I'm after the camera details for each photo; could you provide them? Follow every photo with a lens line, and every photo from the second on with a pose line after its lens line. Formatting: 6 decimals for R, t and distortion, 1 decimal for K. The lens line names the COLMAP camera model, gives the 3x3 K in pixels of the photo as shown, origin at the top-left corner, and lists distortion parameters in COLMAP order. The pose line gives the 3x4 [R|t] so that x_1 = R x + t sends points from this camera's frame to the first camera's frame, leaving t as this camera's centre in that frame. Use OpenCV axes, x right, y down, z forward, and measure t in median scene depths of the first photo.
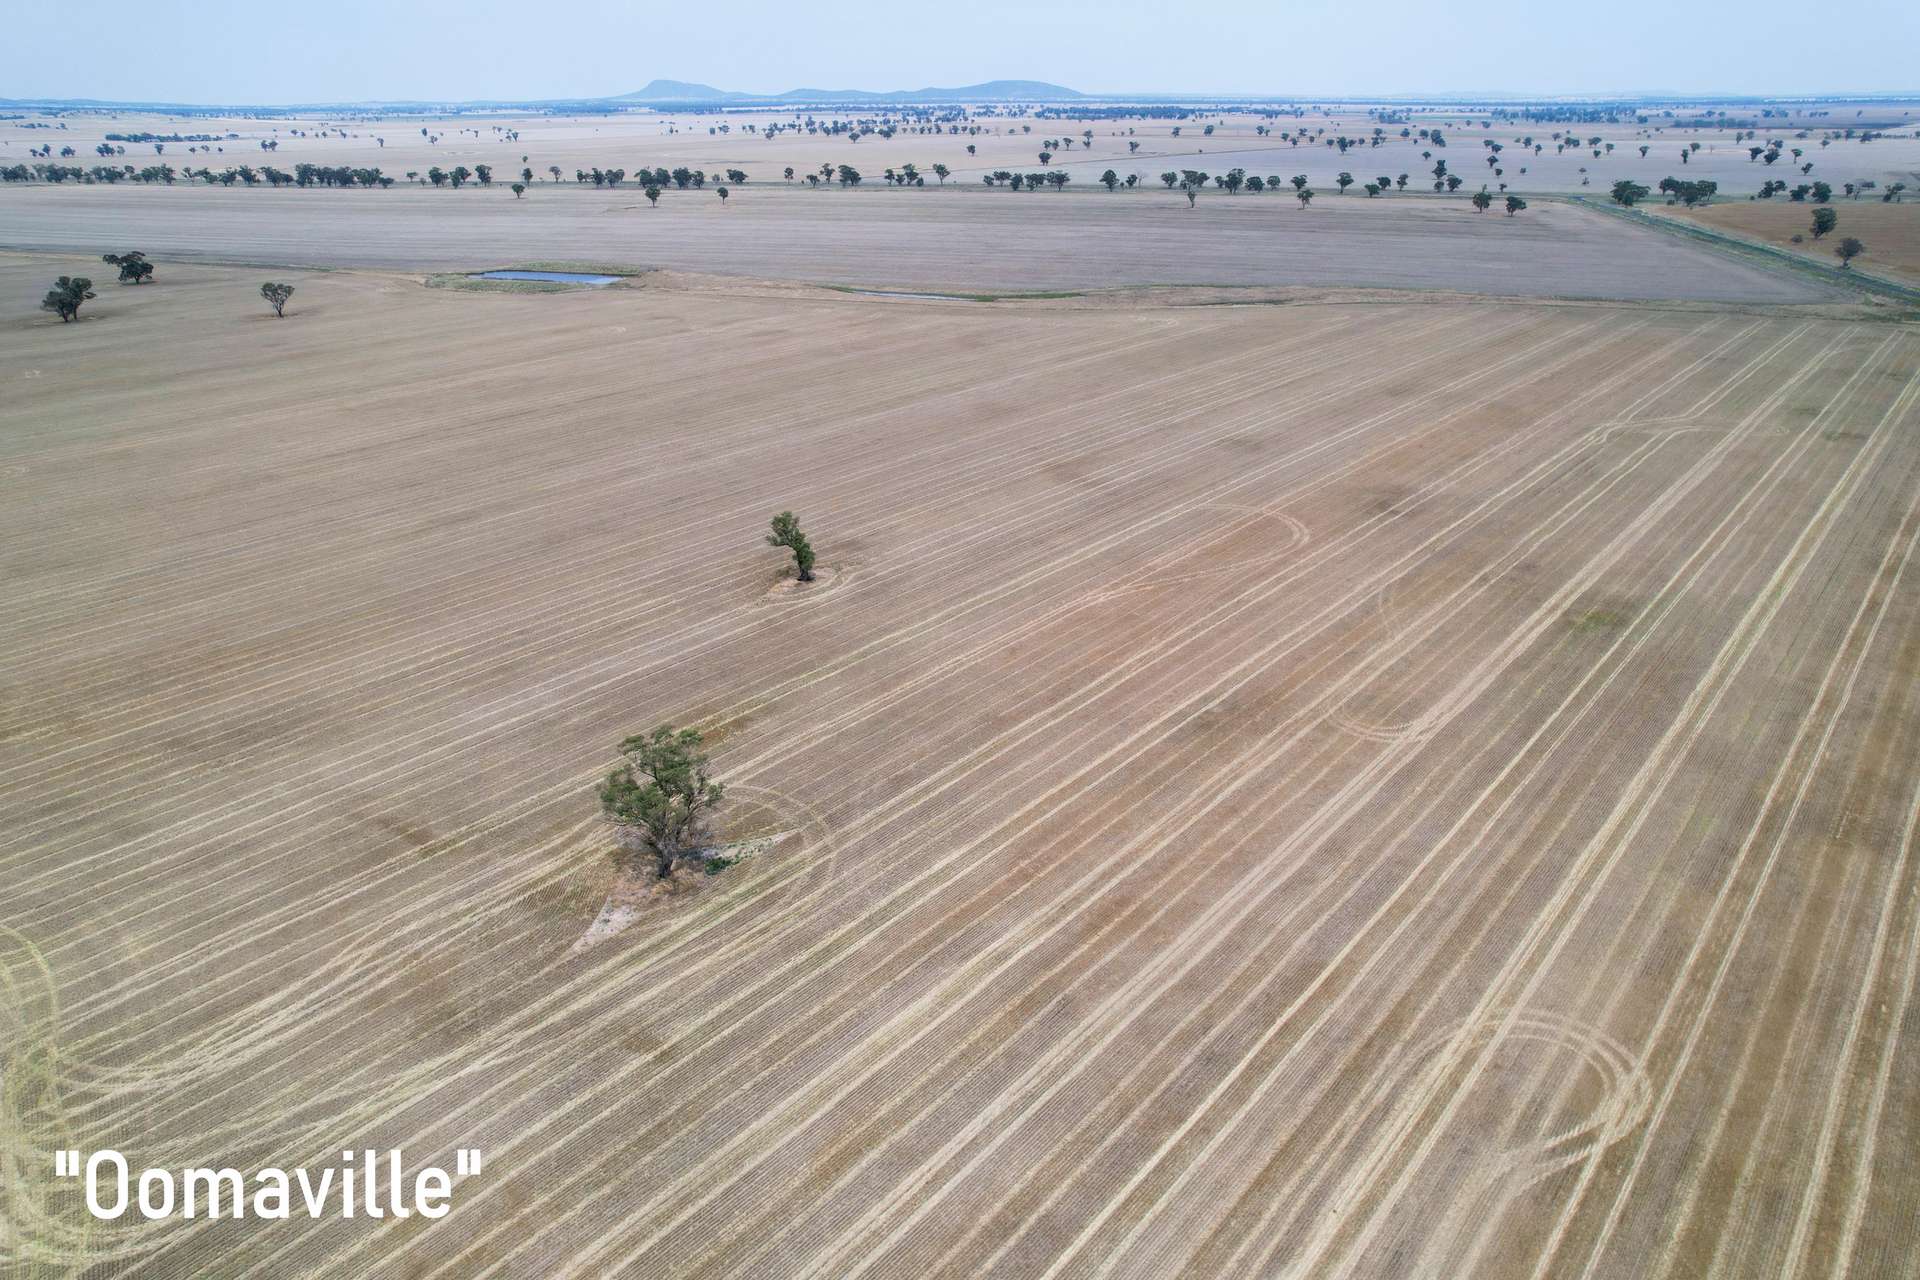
lens RADIAL K [[1235.0, 0, 973.1], [0, 1235.0, 644.6], [0, 0, 1]] dist [-0.080185, 0.072039]
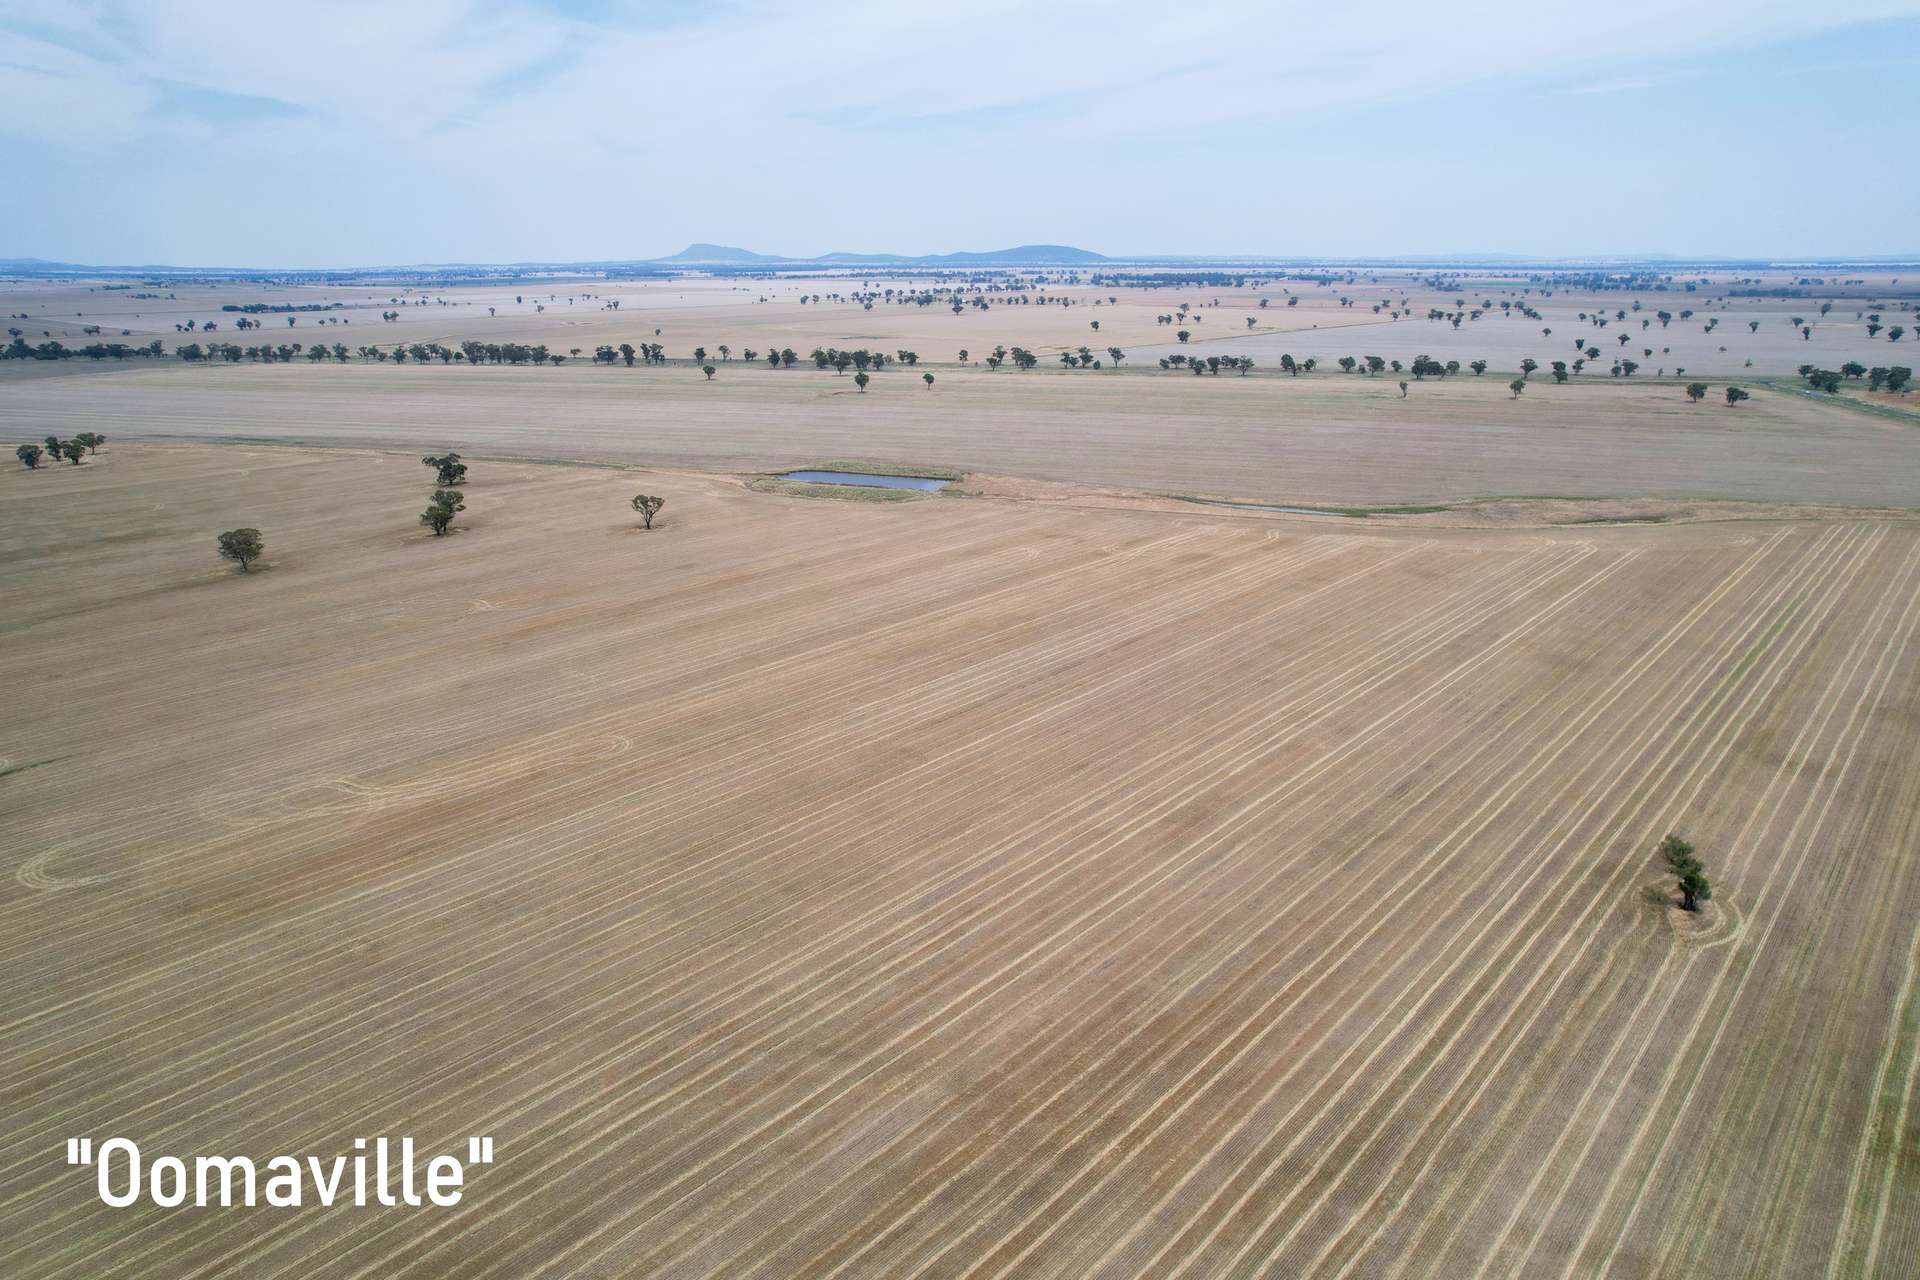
lens RADIAL K [[1235.0, 0, 973.7], [0, 1235.0, 650.3], [0, 0, 1]] dist [-0.080185, 0.072039]
pose [[0.999902, 0.003091, -0.013629, -0.127829], [-0.004608, 0.993612, -0.112758, -0.027231], [0.013193, 0.112810, 0.993529, 0.013069]]
